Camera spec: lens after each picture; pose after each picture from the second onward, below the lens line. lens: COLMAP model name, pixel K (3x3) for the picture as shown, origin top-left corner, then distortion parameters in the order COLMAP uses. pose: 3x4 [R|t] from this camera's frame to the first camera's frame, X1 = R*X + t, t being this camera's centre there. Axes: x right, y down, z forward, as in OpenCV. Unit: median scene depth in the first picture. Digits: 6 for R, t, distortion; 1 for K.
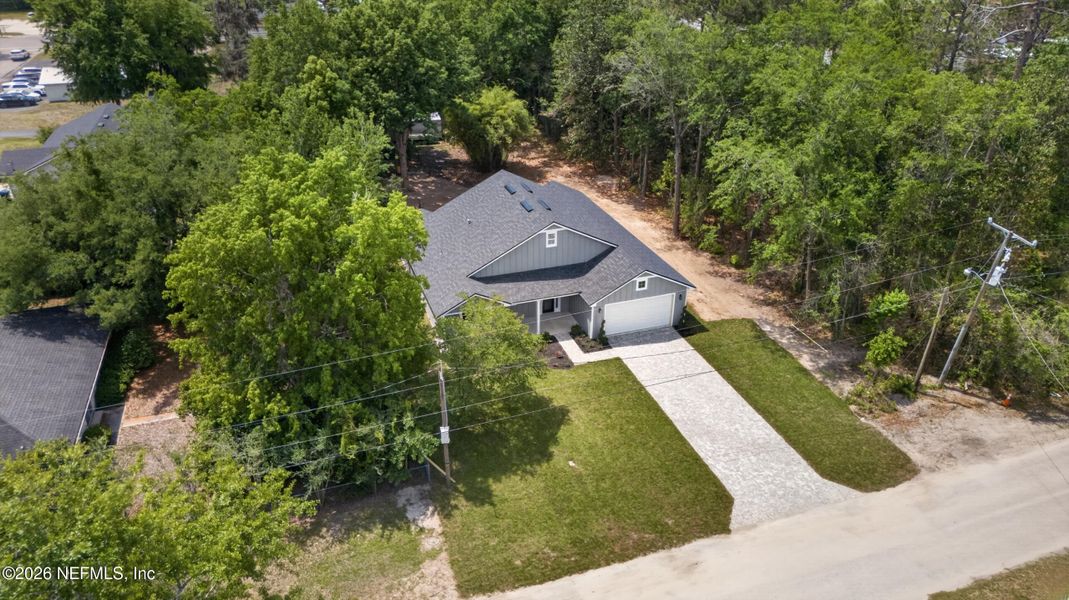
lens RADIAL K [[779.5, 0, 531.7], [0, 779.5, 239.1], [0, 0, 1]] dist [0.084127, -0.094049]
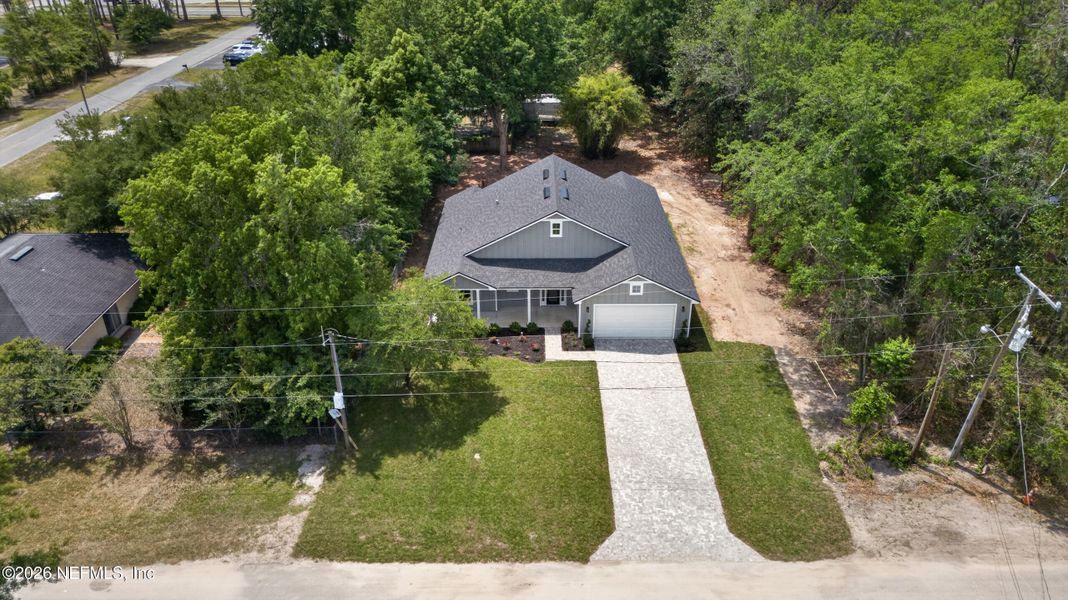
lens RADIAL K [[778.8, 0, 531.2], [0, 778.8, 239.2], [0, 0, 1]] dist [0.084127, -0.094049]
pose [[0.943624, 0.128393, -0.305106, 0.327091], [-0.123109, 0.991719, 0.036580, -0.021196], [0.307276, 0.003043, 0.951615, 0.082611]]
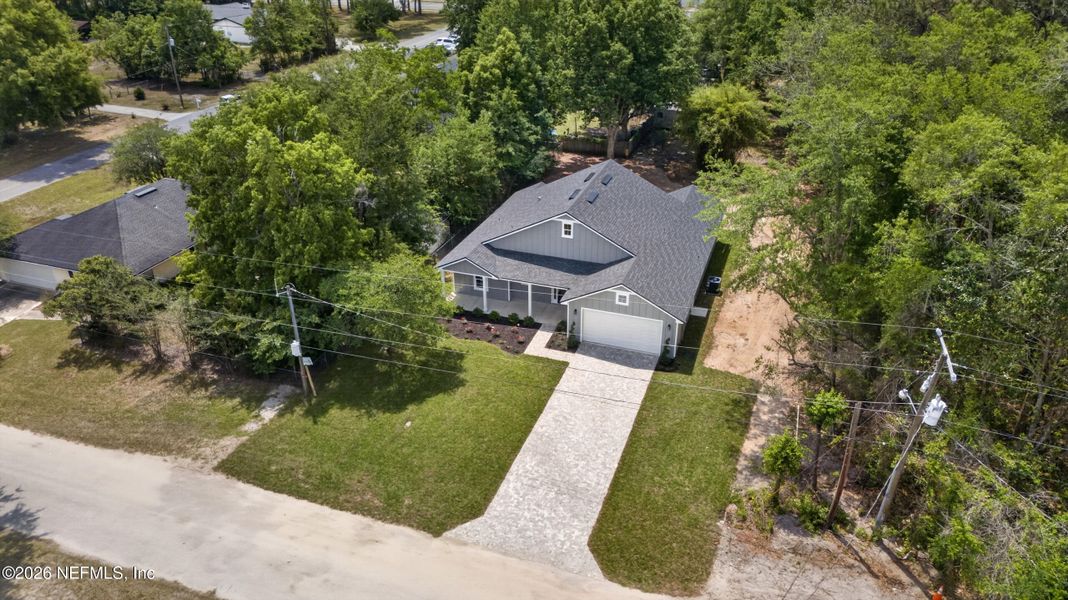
lens RADIAL K [[778.8, 0, 531.2], [0, 778.8, 239.2], [0, 0, 1]] dist [0.084127, -0.094049]
pose [[0.778866, 0.246687, -0.576640, 0.625740], [-0.239526, 0.966707, 0.090031, -0.073759], [0.579651, 0.067999, 0.812023, 0.200189]]
